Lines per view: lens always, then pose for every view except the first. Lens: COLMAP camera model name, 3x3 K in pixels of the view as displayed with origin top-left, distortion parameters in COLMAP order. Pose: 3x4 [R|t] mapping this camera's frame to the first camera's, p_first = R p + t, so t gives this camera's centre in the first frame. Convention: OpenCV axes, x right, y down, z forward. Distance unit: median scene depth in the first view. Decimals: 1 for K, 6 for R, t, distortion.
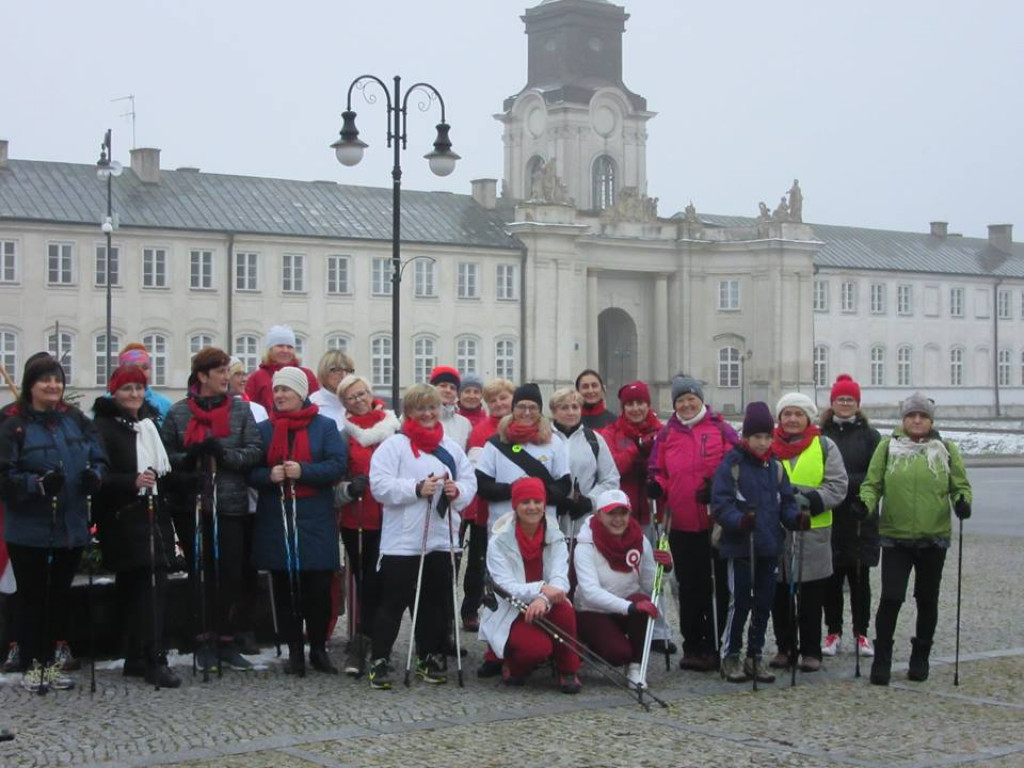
lens RADIAL K [[779.5, 0, 514.4], [0, 779.5, 383.2], [0, 0, 1]] dist [-0.024455, 0.024190]
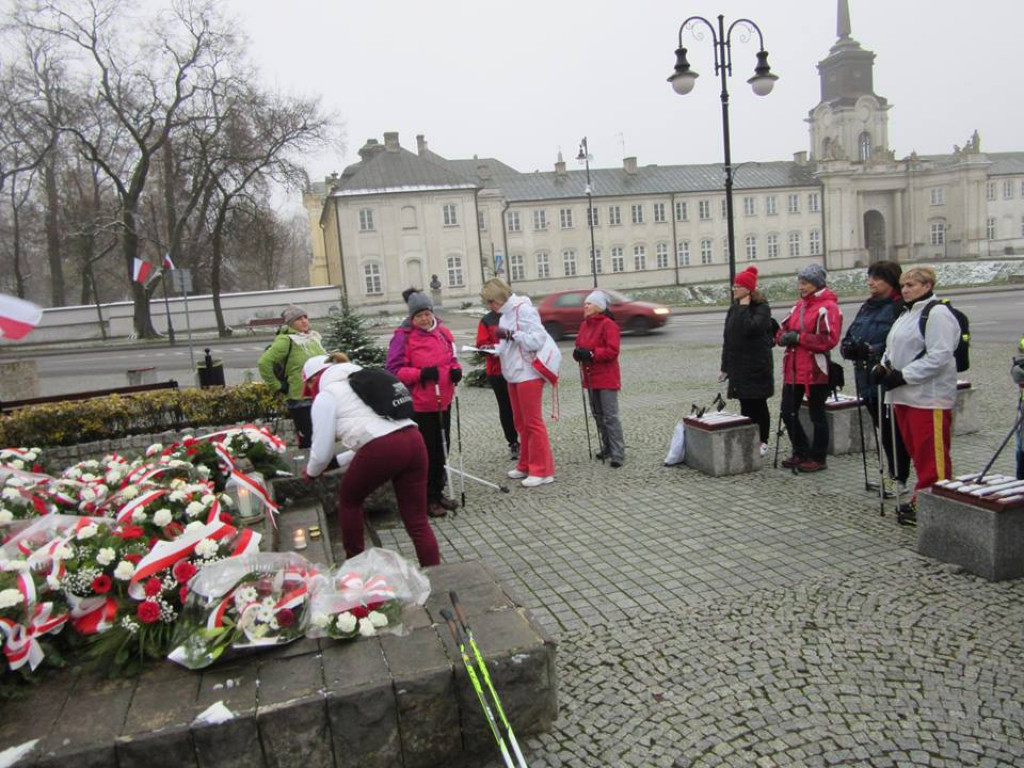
lens RADIAL K [[779.5, 0, 514.4], [0, 779.5, 383.2], [0, 0, 1]] dist [-0.024455, 0.024190]
pose [[0.919098, -0.028727, -0.392982, 0.053344], [0.082153, 0.989391, 0.119814, 0.027582], [0.385371, -0.142405, 0.911707, -1.188273]]
